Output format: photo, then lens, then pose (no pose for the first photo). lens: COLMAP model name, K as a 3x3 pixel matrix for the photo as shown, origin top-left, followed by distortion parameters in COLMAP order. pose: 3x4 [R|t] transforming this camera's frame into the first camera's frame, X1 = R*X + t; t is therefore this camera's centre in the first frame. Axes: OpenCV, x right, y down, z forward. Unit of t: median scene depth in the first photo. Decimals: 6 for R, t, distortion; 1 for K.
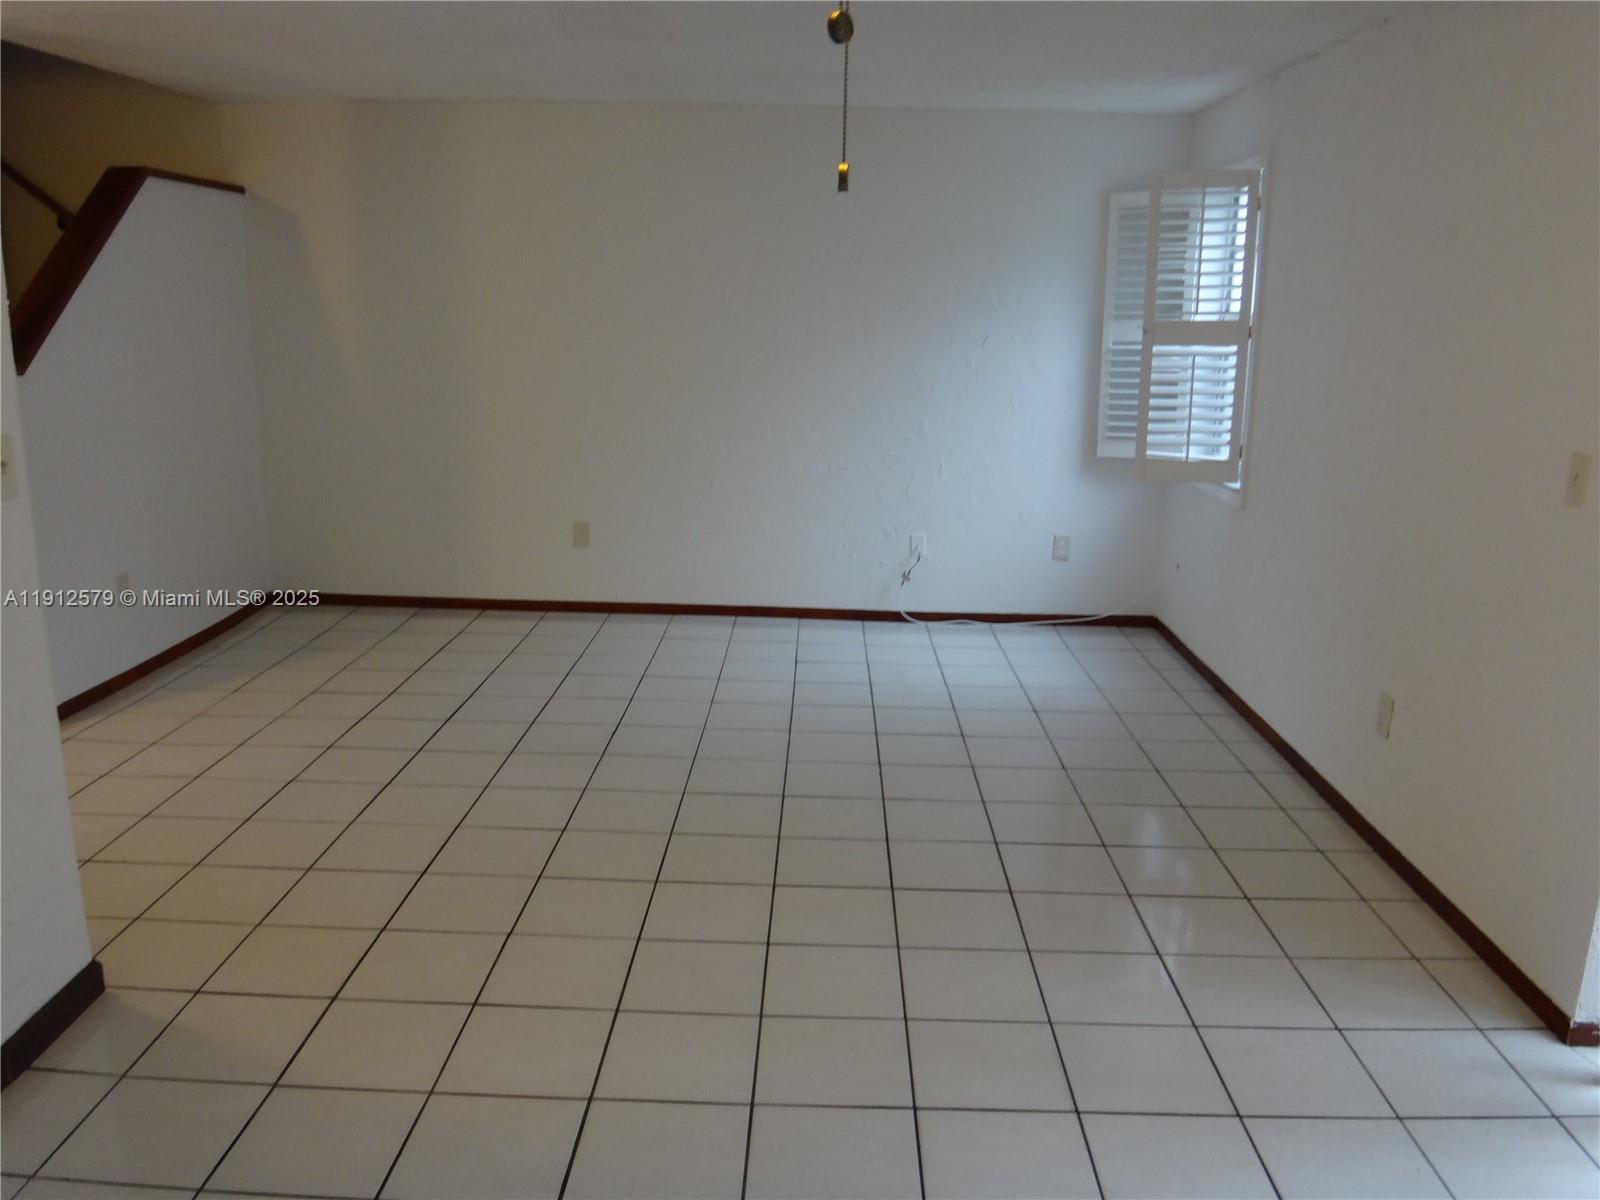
lens RADIAL K [[1265.0, 0, 800.0], [0, 1265.0, 600.0], [0, 0, 1]] dist [-0.060052, -0.002210]
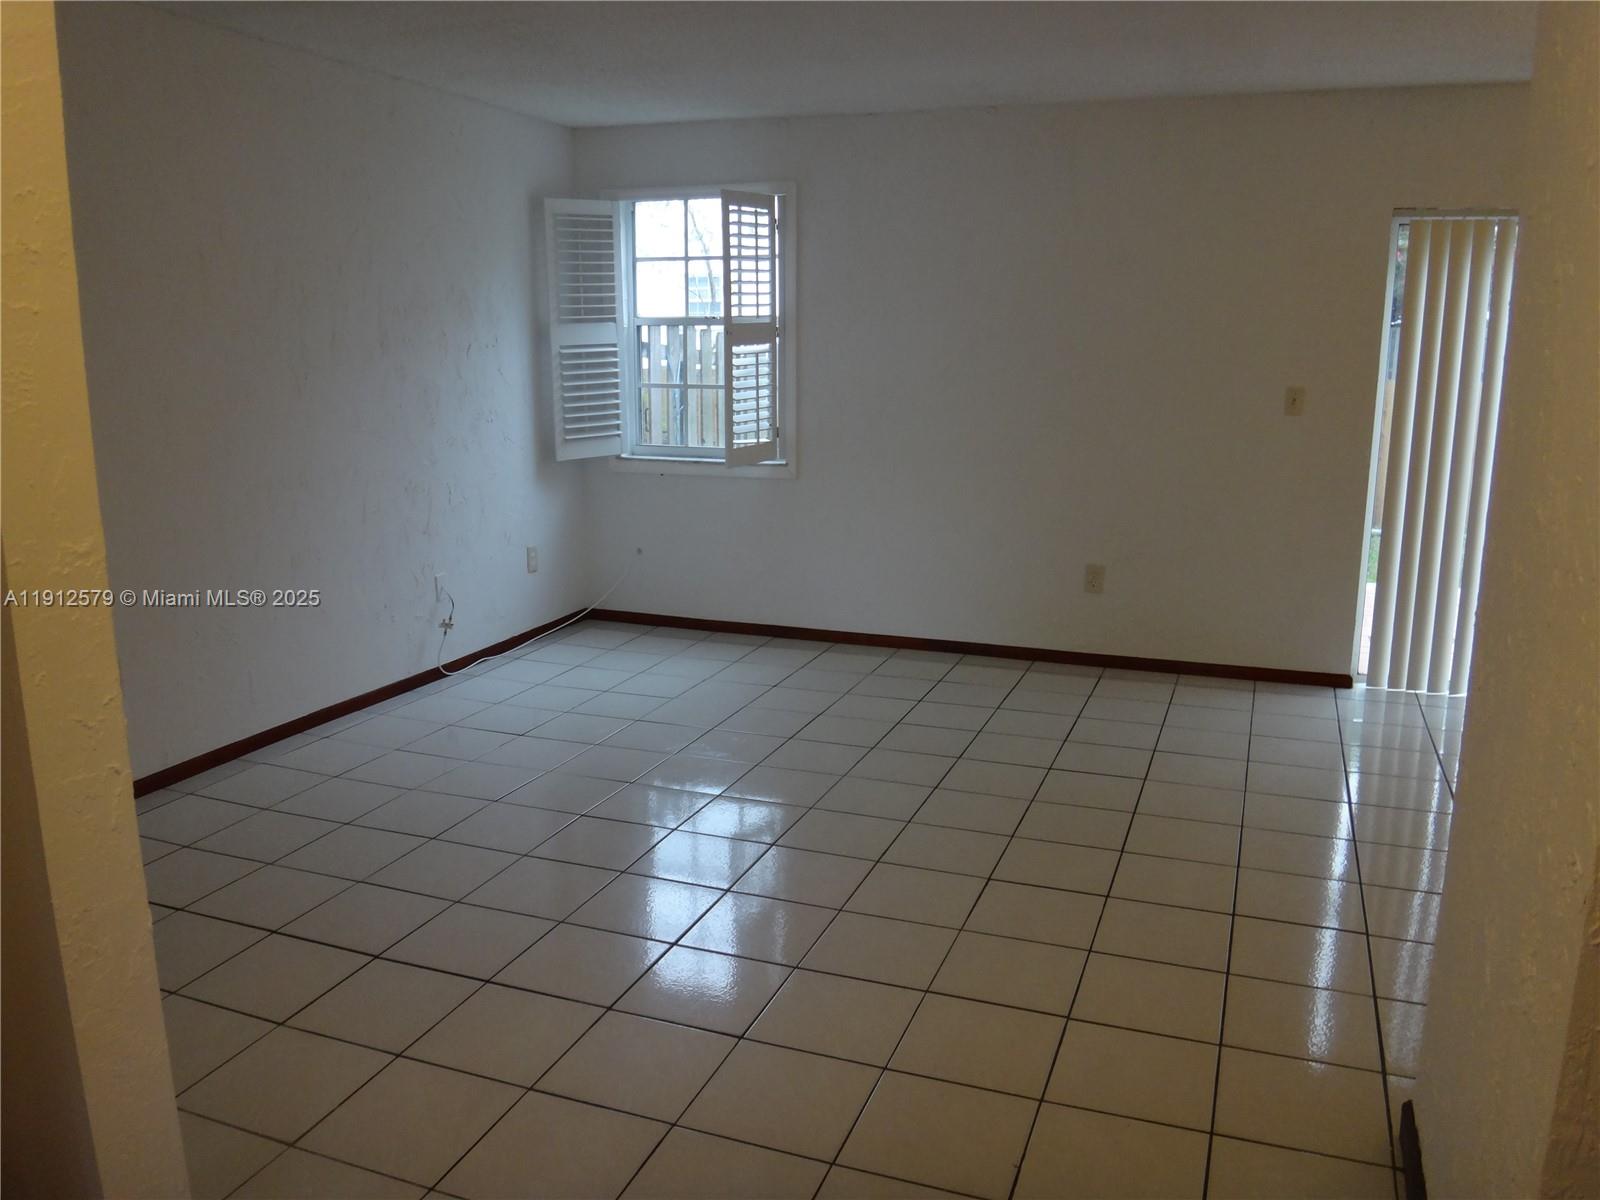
lens RADIAL K [[1265.0, 0, 800.0], [0, 1265.0, 600.0], [0, 0, 1]] dist [-0.060052, -0.002210]
pose [[0.337466, -0.211824, 0.917195, -0.772827], [0.206668, 0.967253, 0.147344, -0.139012], [-0.918371, 0.139832, 0.370192, 0.567837]]
